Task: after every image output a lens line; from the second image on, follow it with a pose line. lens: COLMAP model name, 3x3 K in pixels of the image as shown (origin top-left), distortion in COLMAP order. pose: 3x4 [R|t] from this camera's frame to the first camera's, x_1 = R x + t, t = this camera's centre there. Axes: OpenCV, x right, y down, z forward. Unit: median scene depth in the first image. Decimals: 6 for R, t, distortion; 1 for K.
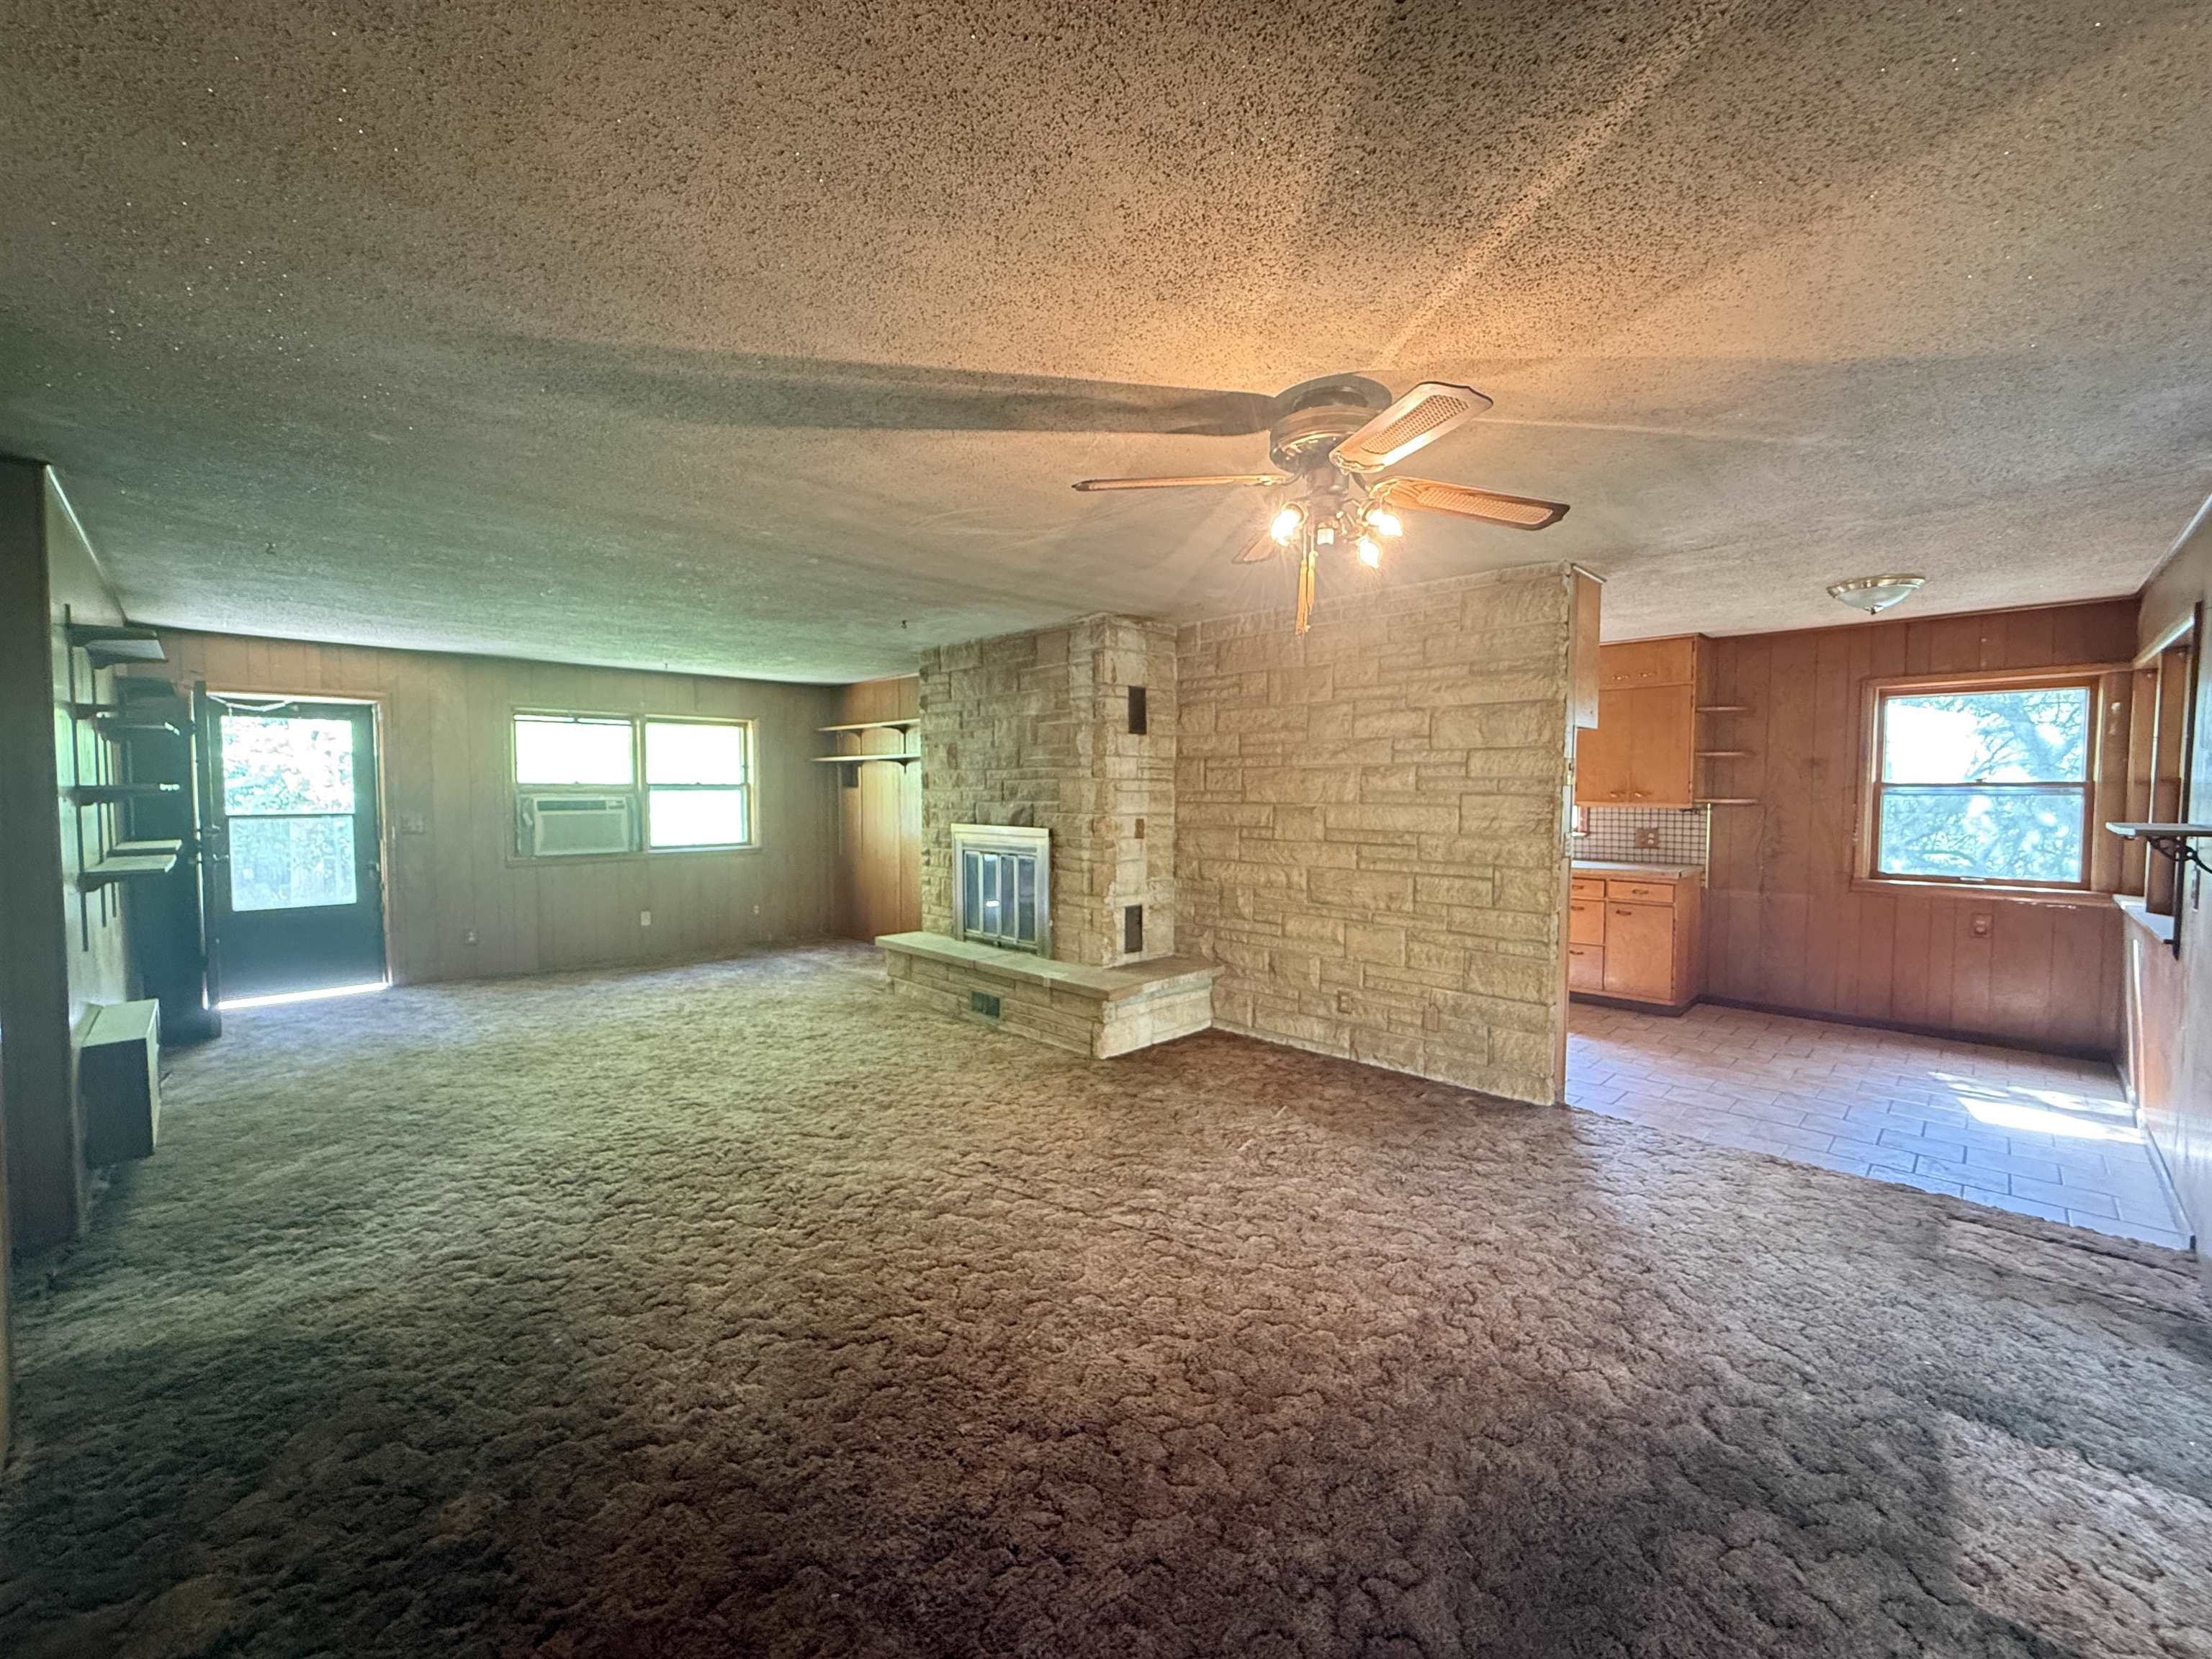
lens RADIAL K [[884.8, 0, 1103.6], [0, 884.8, 830.3], [0, 0, 1]] dist [0.013889, 0.000147]
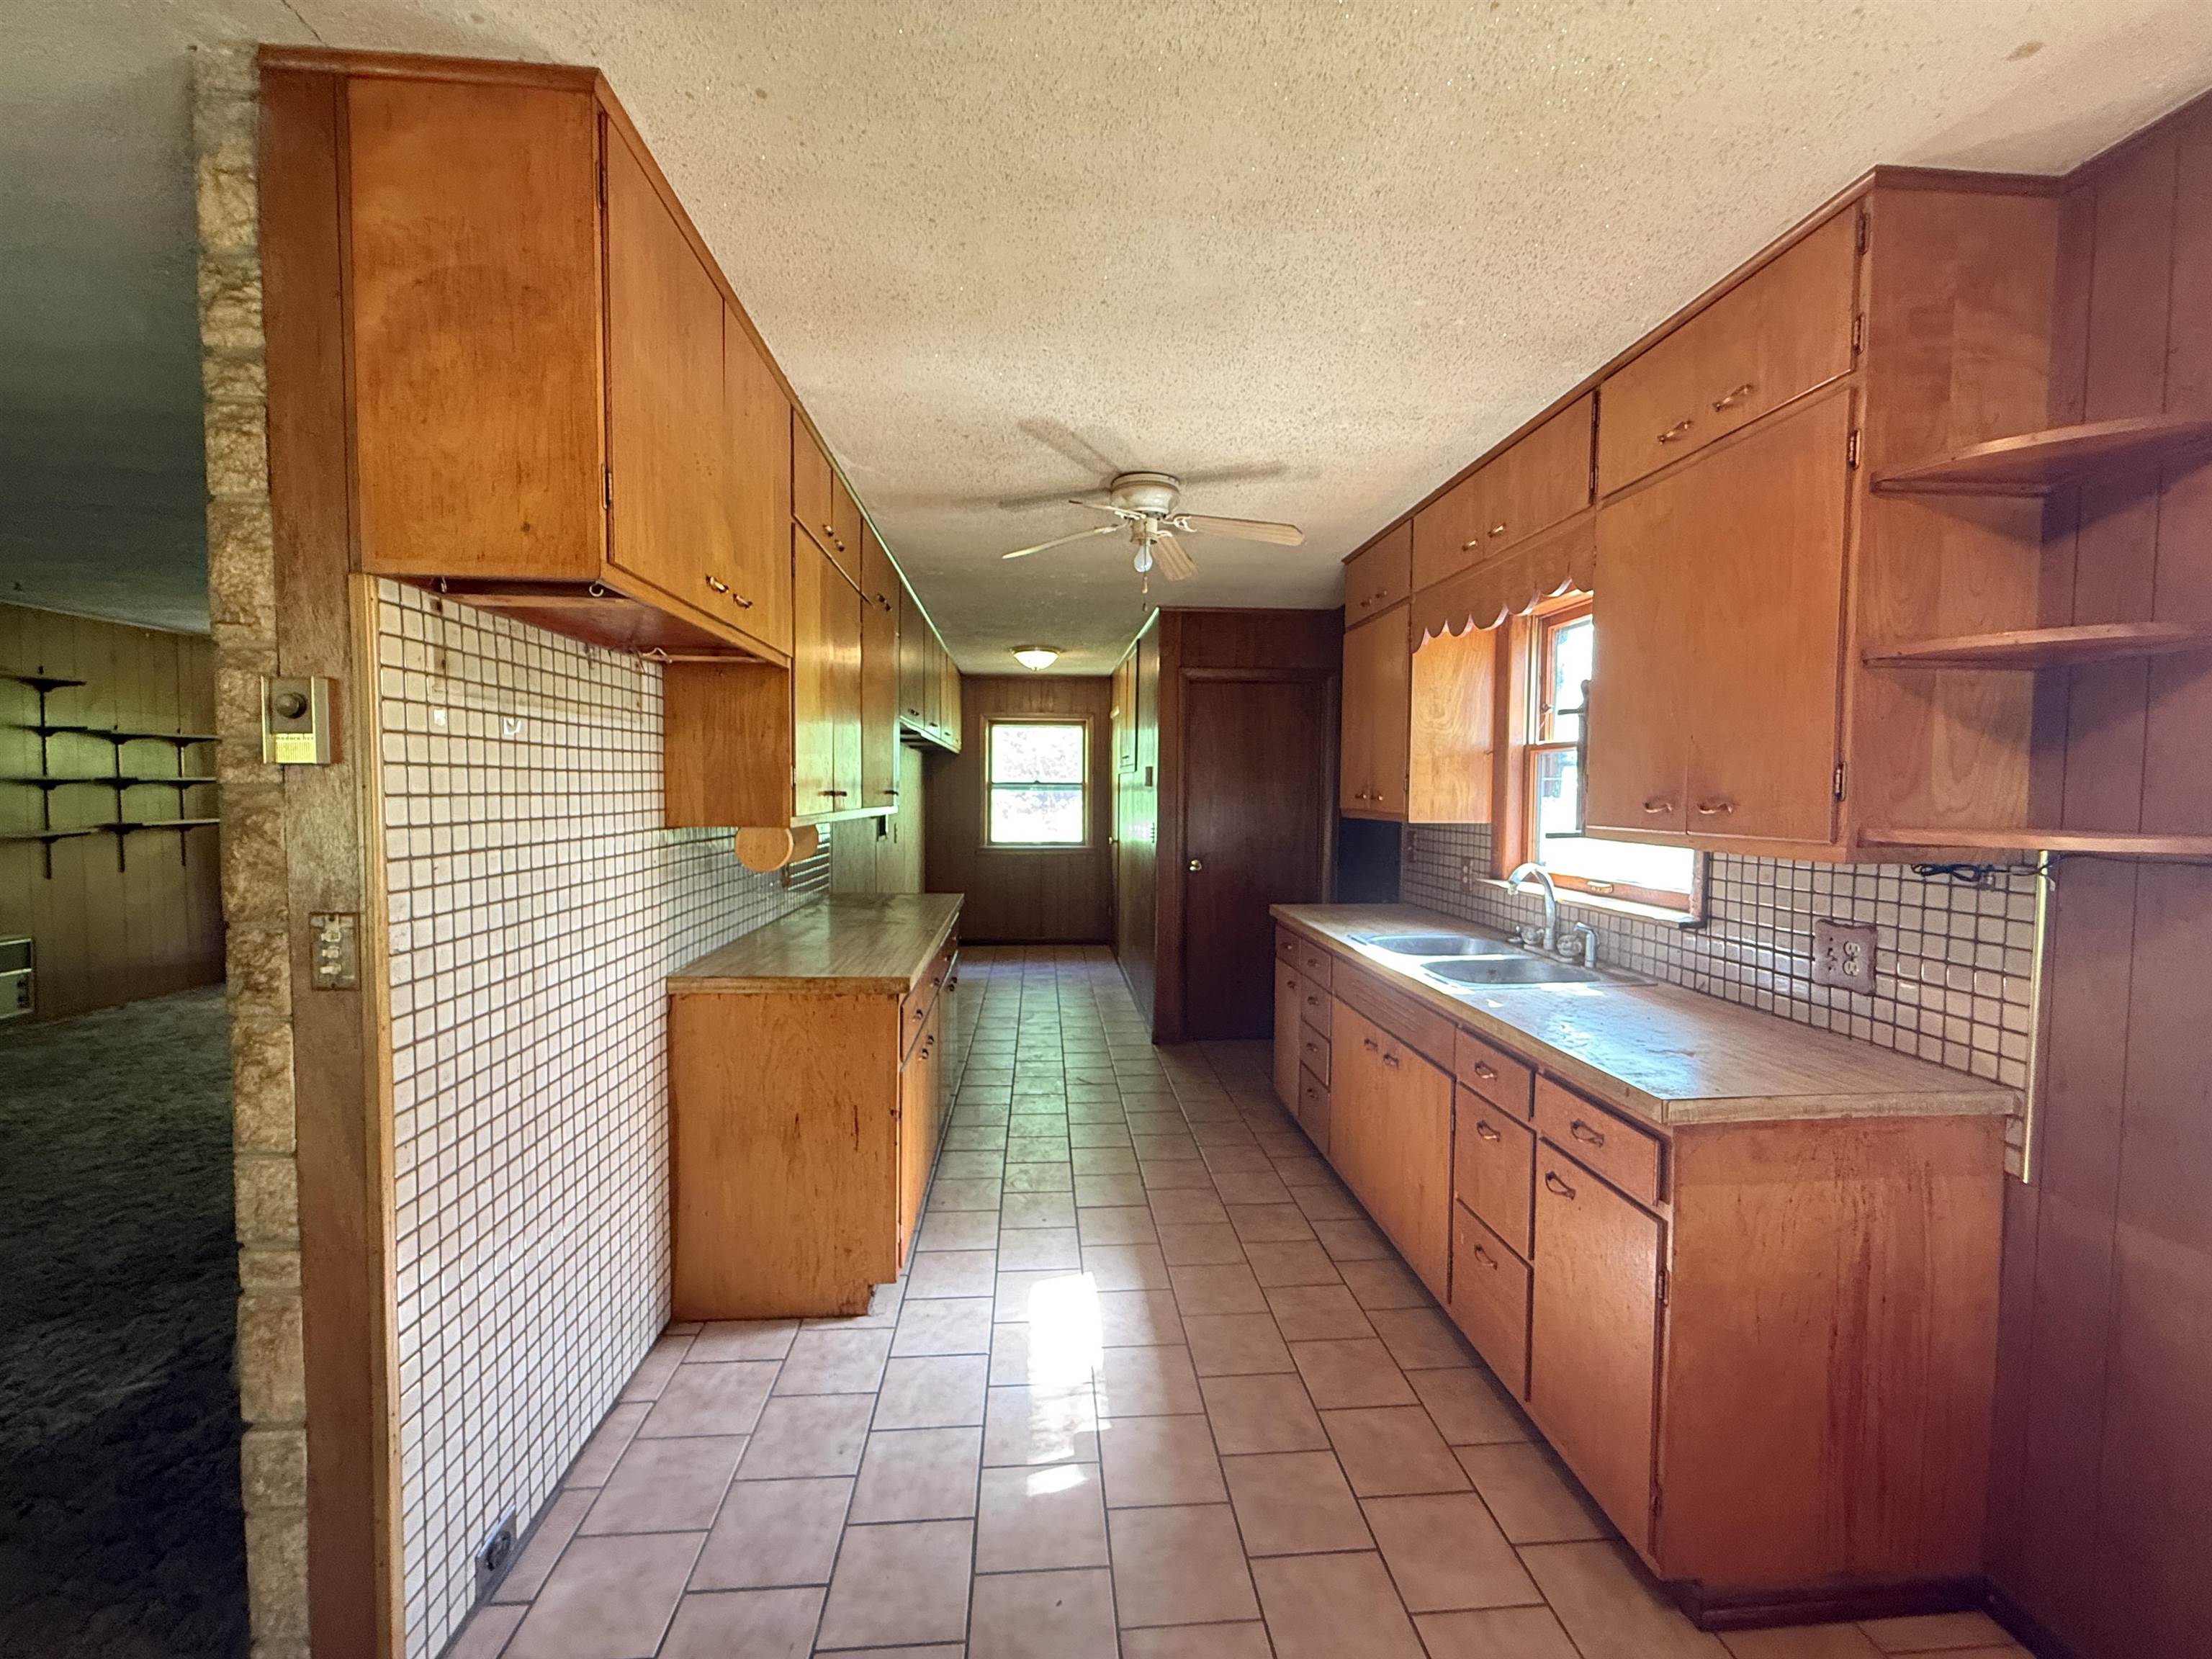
lens RADIAL K [[884.8, 0, 1103.6], [0, 884.8, 826.2], [0, 0, 1]] dist [0.013889, 0.000147]
pose [[0.762911, 0.035631, -0.645521, 0.436302], [-0.041622, 0.999116, 0.005957, -0.018419], [0.645162, 0.022323, 0.763719, 0.432875]]
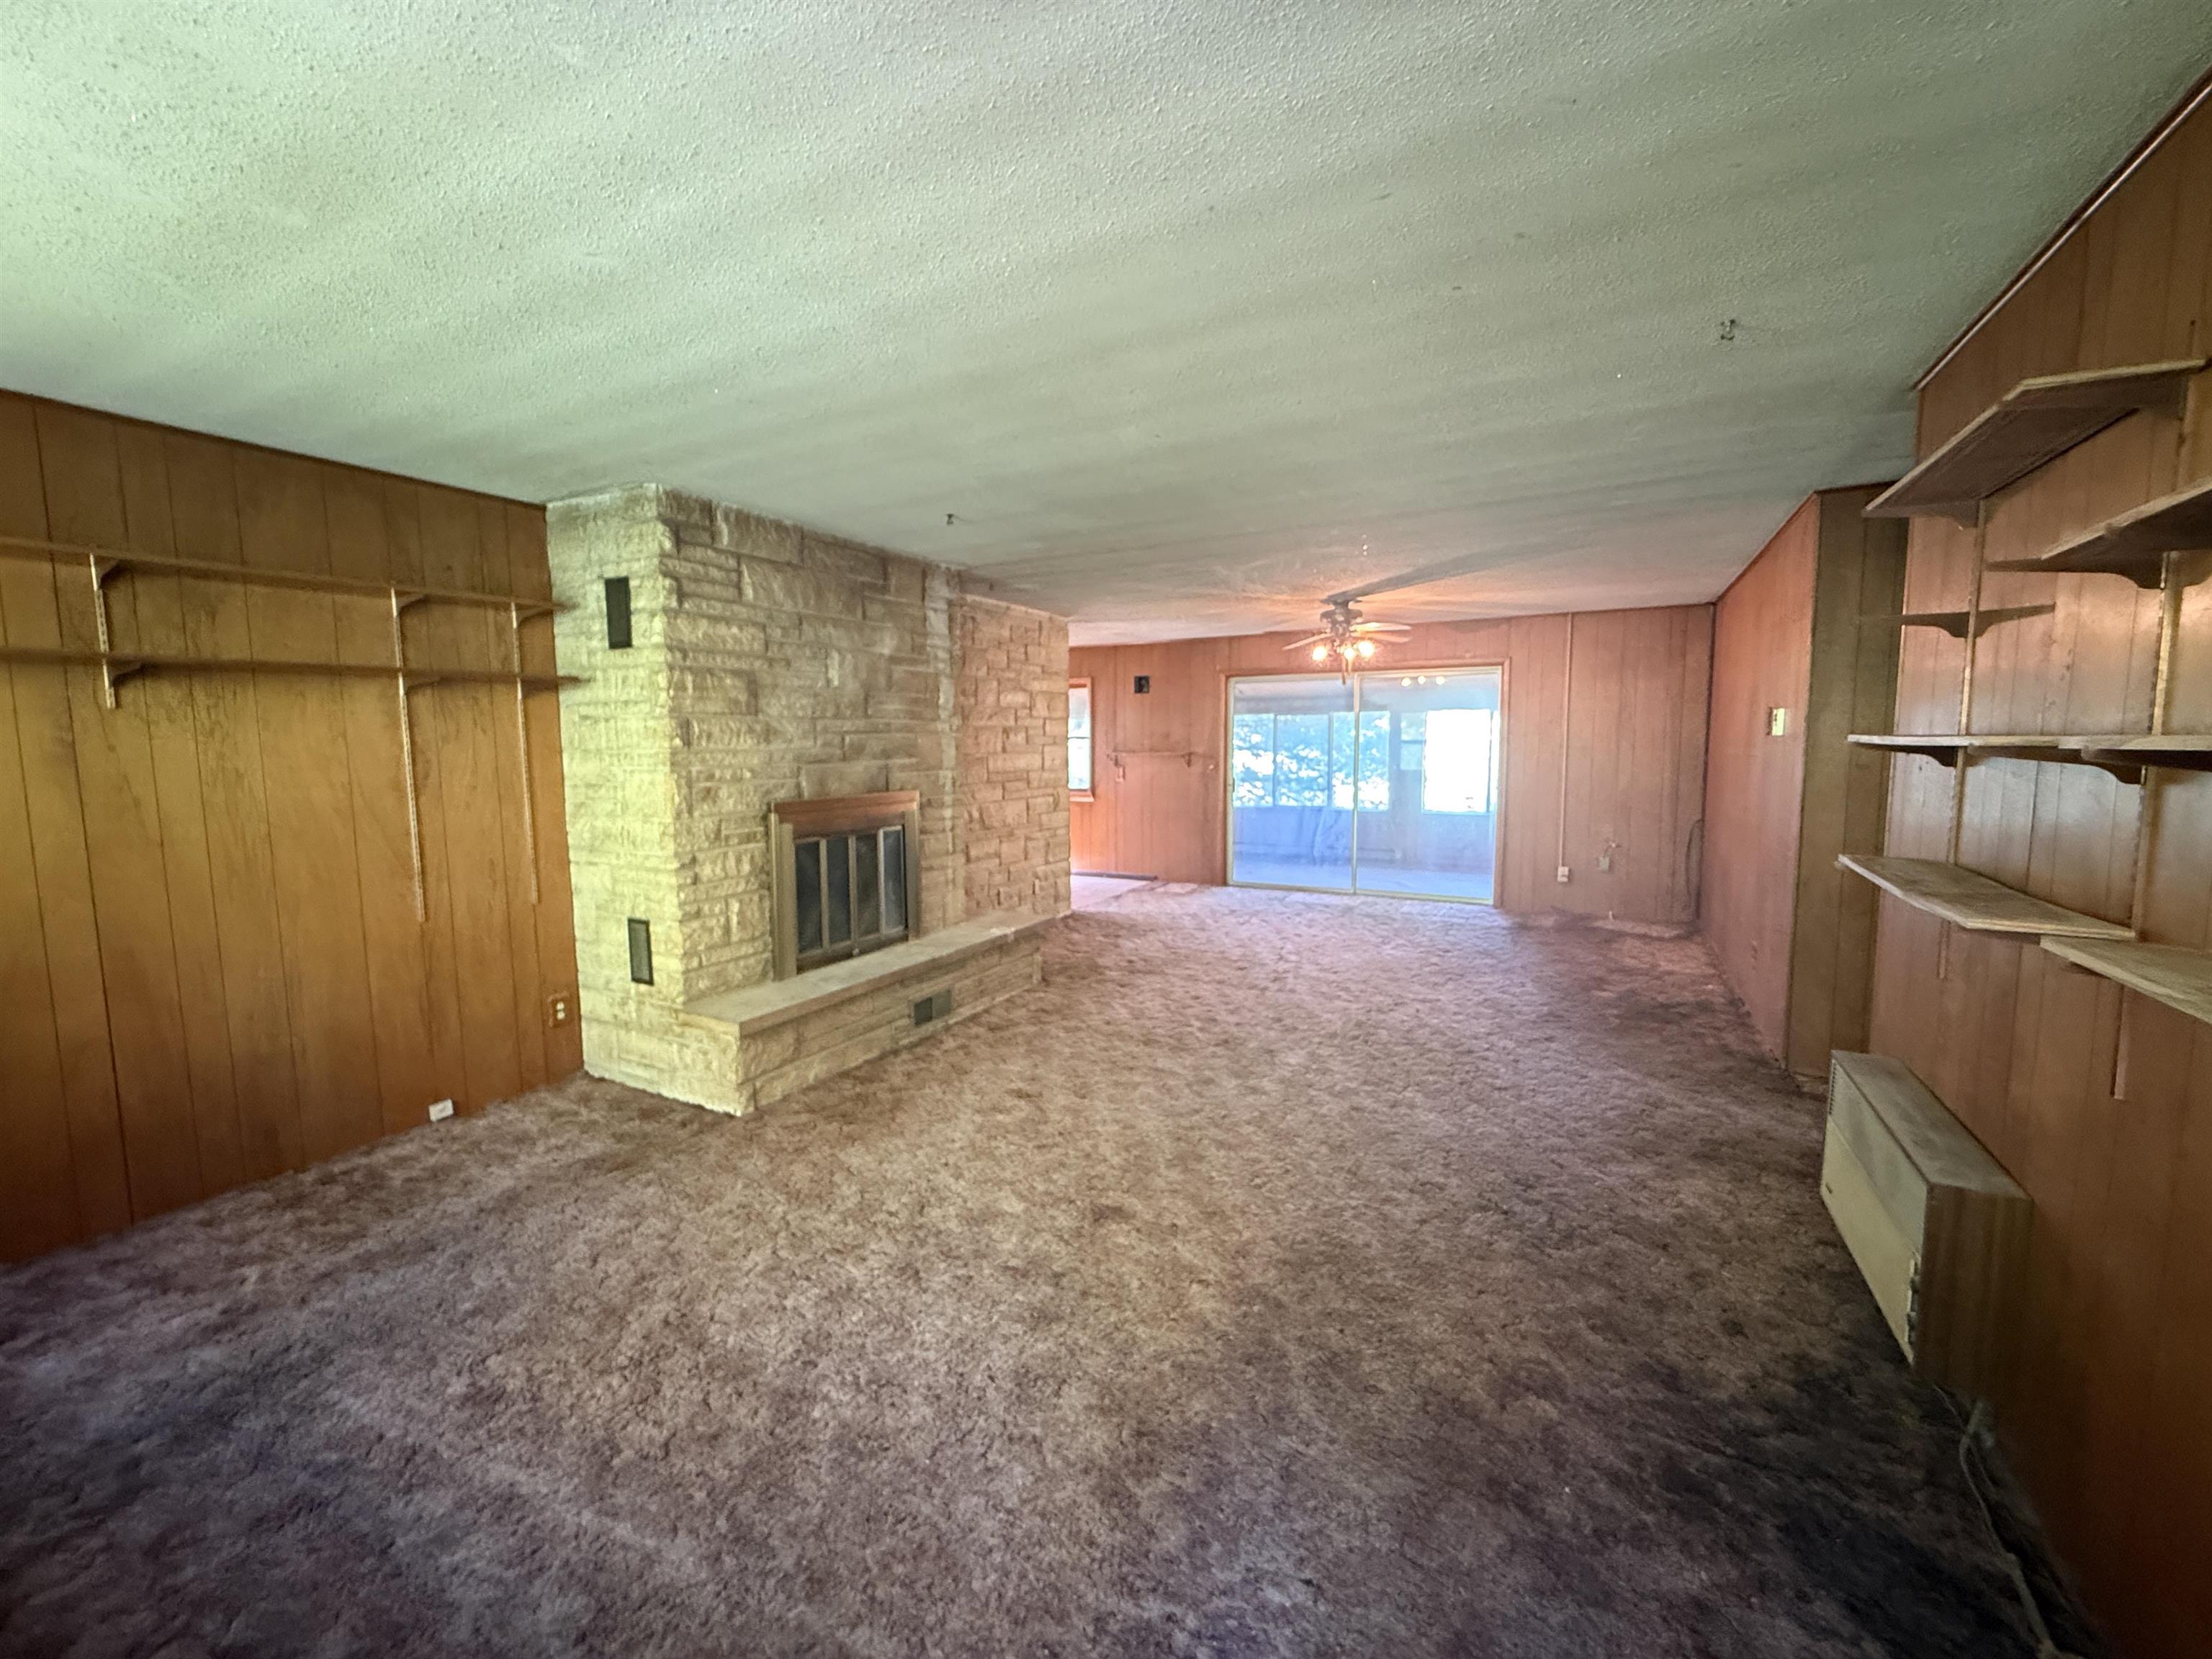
lens RADIAL K [[884.8, 0, 1105.2], [0, 884.8, 823.3], [0, 0, 1]] dist [0.013889, 0.000147]
pose [[-0.291525, -0.086178, 0.952673, -0.984496], [0.056507, 0.992643, 0.107085, -0.054141], [-0.954893, 0.085051, -0.284510, 1.110061]]
